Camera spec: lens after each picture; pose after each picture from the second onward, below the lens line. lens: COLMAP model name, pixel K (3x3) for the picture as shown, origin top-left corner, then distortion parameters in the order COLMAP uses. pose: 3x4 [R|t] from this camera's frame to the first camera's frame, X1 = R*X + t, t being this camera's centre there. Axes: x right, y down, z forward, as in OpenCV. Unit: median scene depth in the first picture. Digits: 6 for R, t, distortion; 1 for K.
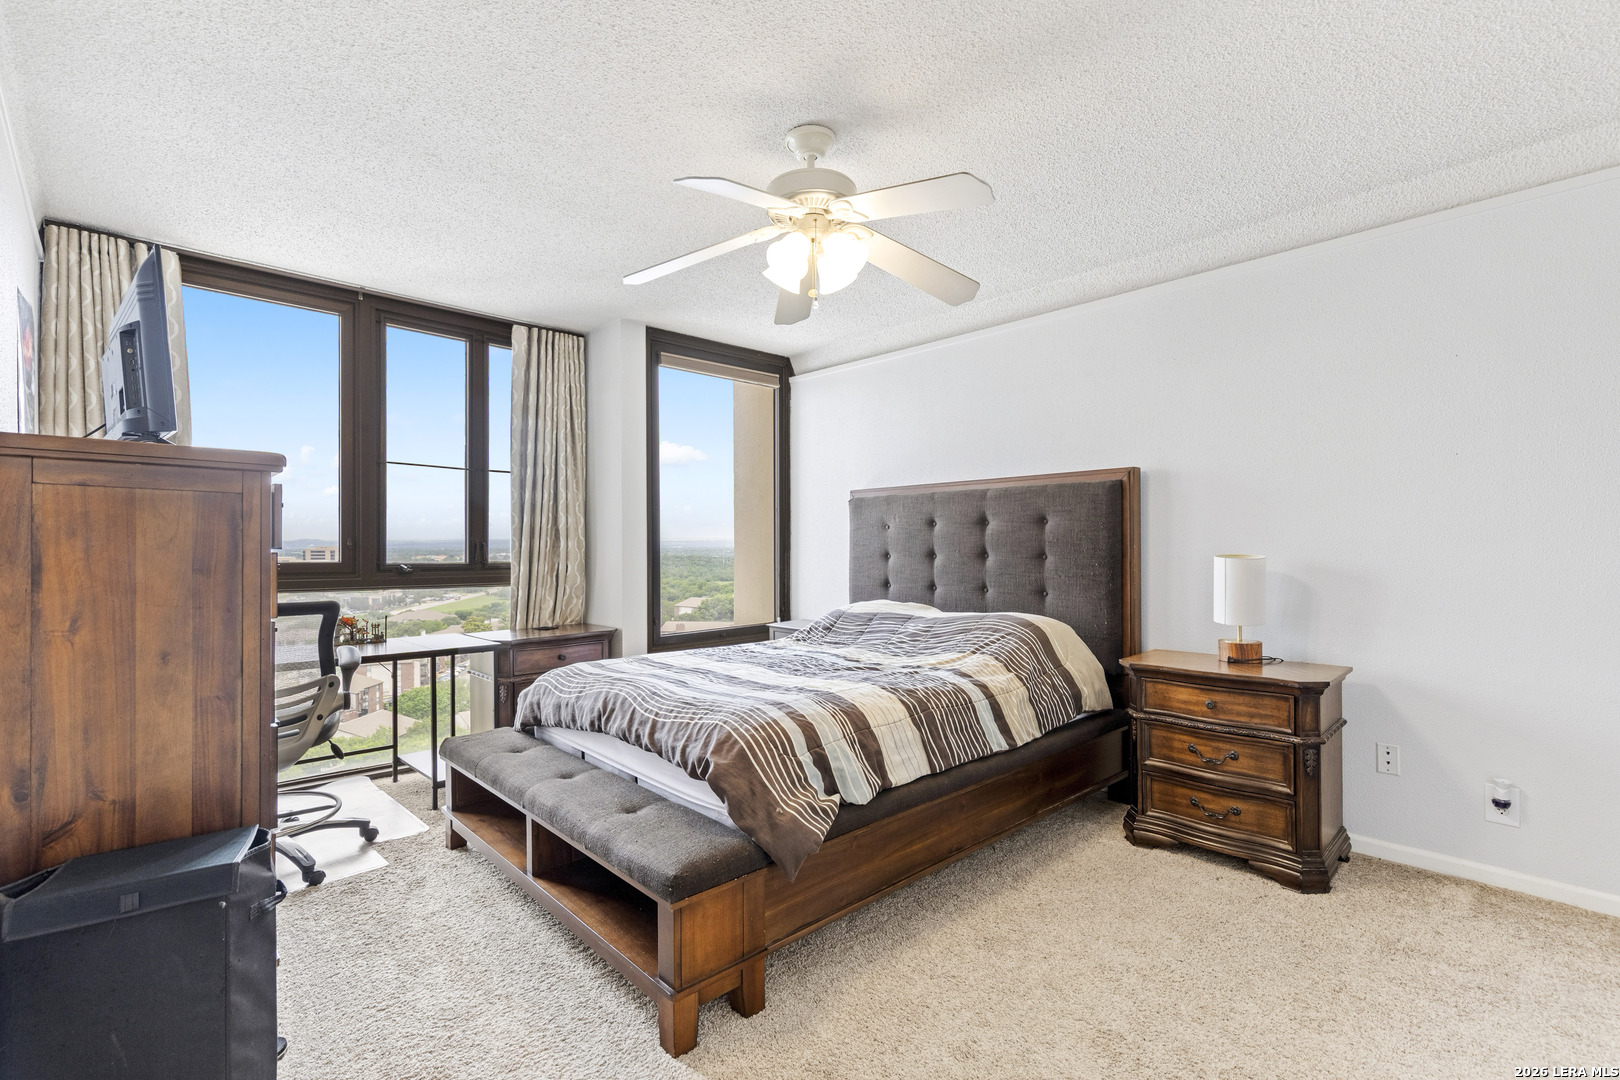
lens RADIAL K [[736.3, 0, 848.0], [0, 736.3, 548.9], [0, 0, 1]] dist [0.007644, 0.000397]
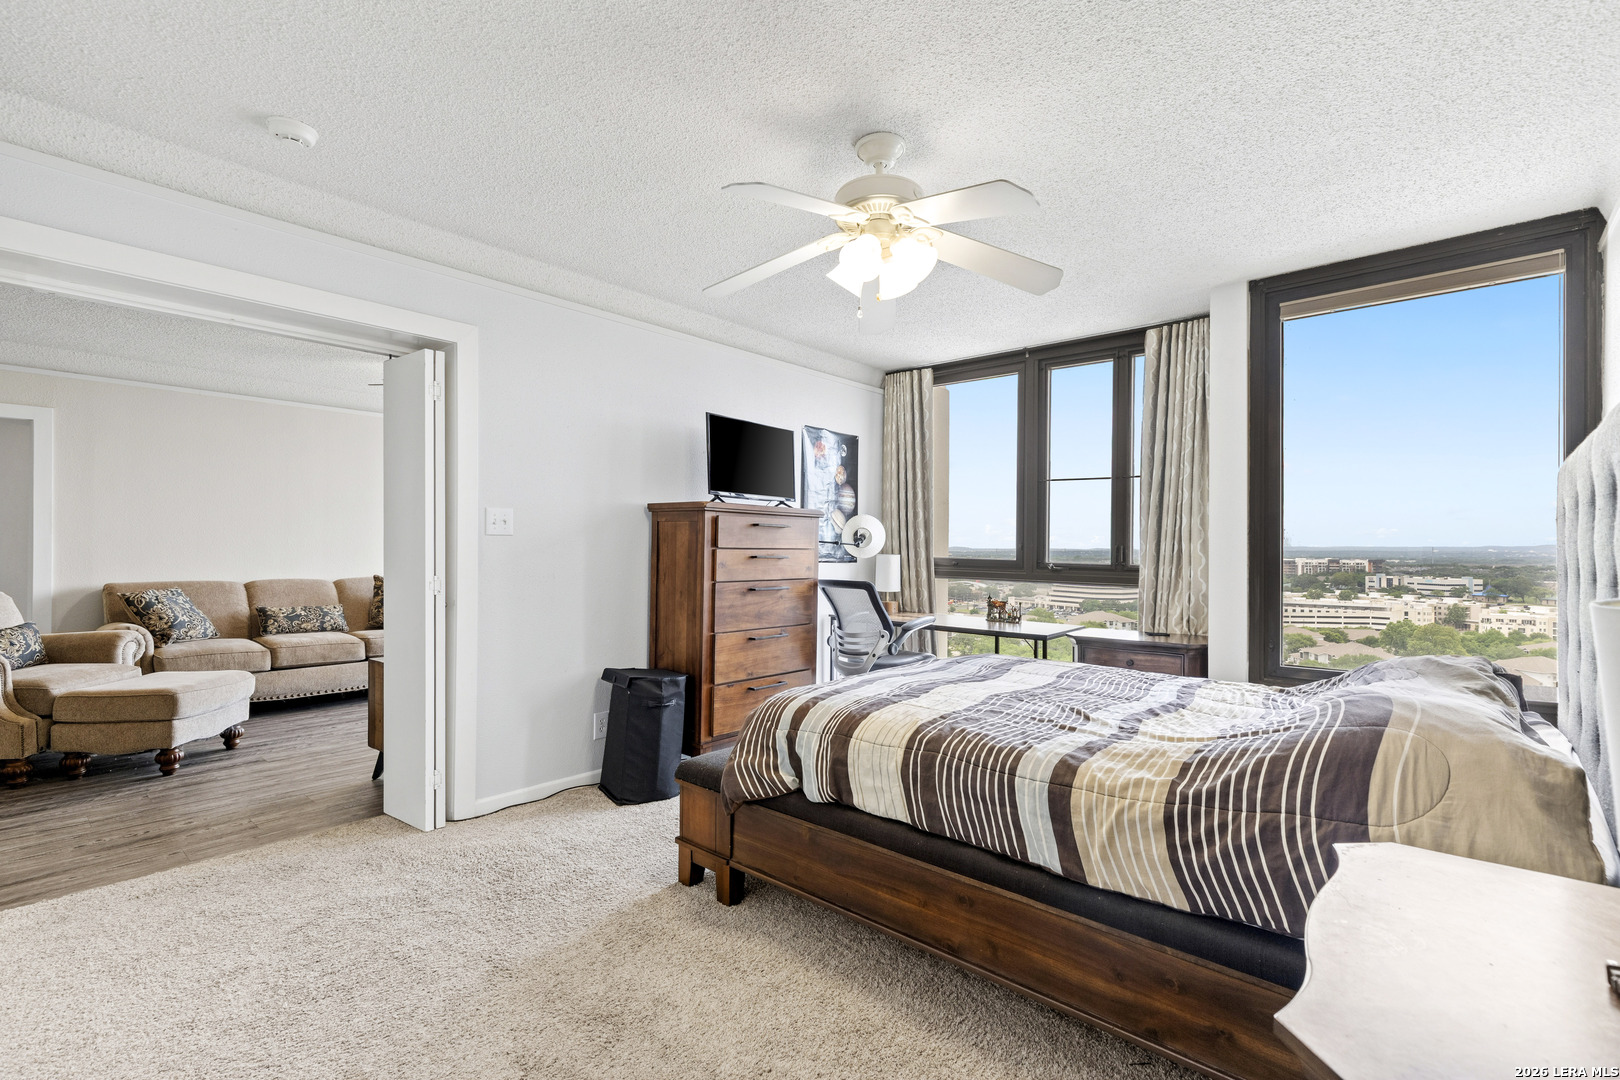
lens RADIAL K [[736.3, 0, 793.3], [0, 736.3, 542.3], [0, 0, 1]] dist [0.007644, 0.000397]
pose [[0.045338, -0.002514, -0.998969, 0.550184], [-0.011756, 0.999926, -0.003050, -0.004458], [0.998903, 0.011882, 0.045305, 0.486839]]
